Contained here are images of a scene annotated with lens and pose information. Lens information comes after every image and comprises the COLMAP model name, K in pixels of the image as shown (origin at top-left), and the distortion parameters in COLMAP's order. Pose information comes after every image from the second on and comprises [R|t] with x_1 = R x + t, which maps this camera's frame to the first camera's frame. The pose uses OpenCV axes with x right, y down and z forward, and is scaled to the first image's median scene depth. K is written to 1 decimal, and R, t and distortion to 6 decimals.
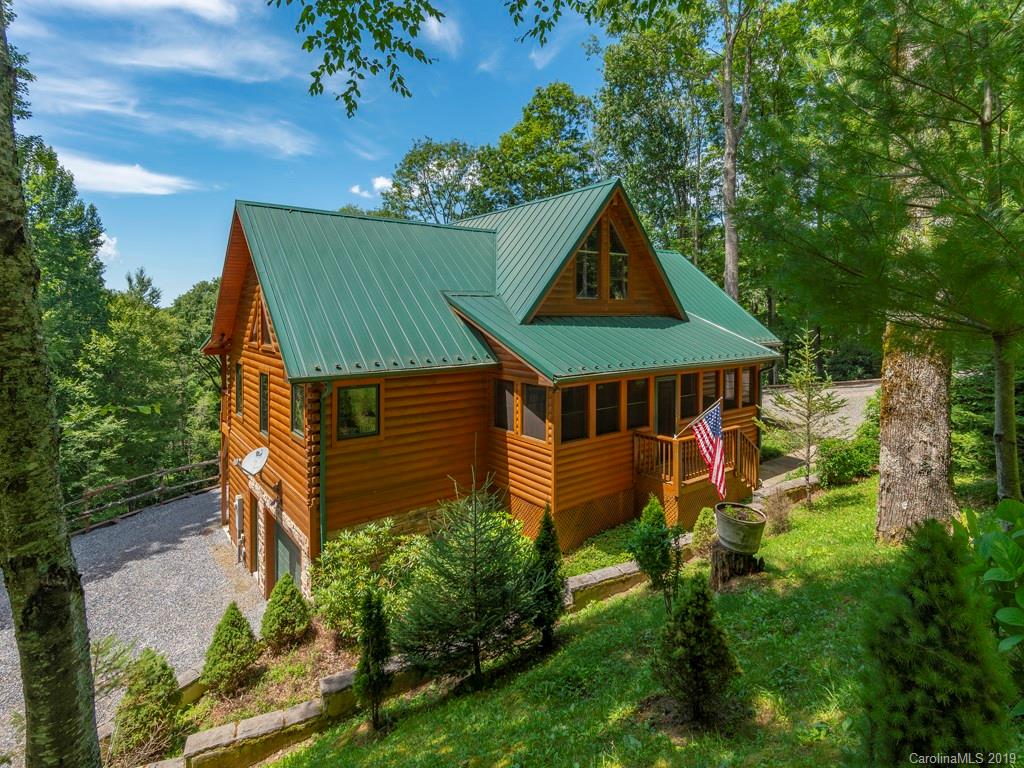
lens RADIAL K [[516.6, 0, 517.0], [0, 516.6, 374.6], [0, 0, 1]] dist [0.021214, 0.000464]
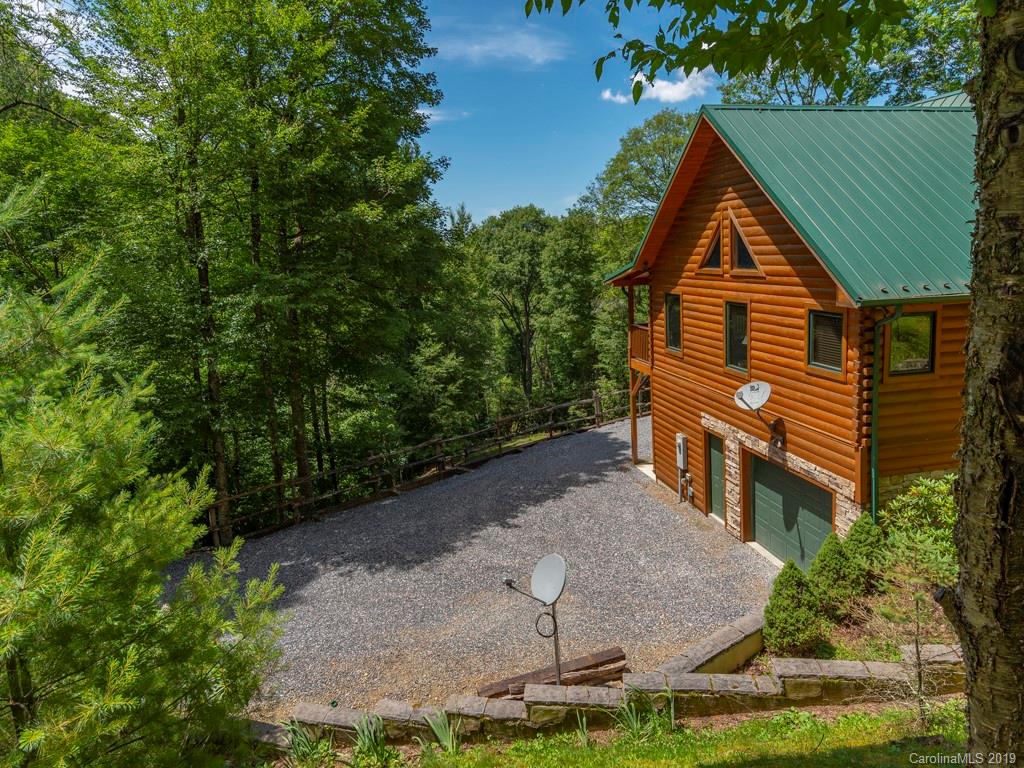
lens RADIAL K [[625.4, 0, 515.5], [0, 625.4, 388.0], [0, 0, 1]] dist [0.002047, 0.005486]
pose [[0.906886, 0.058223, -0.417335, -0.312646], [-0.014101, 0.994047, 0.108040, 0.028694], [0.421141, -0.092095, 0.902308, -0.132837]]
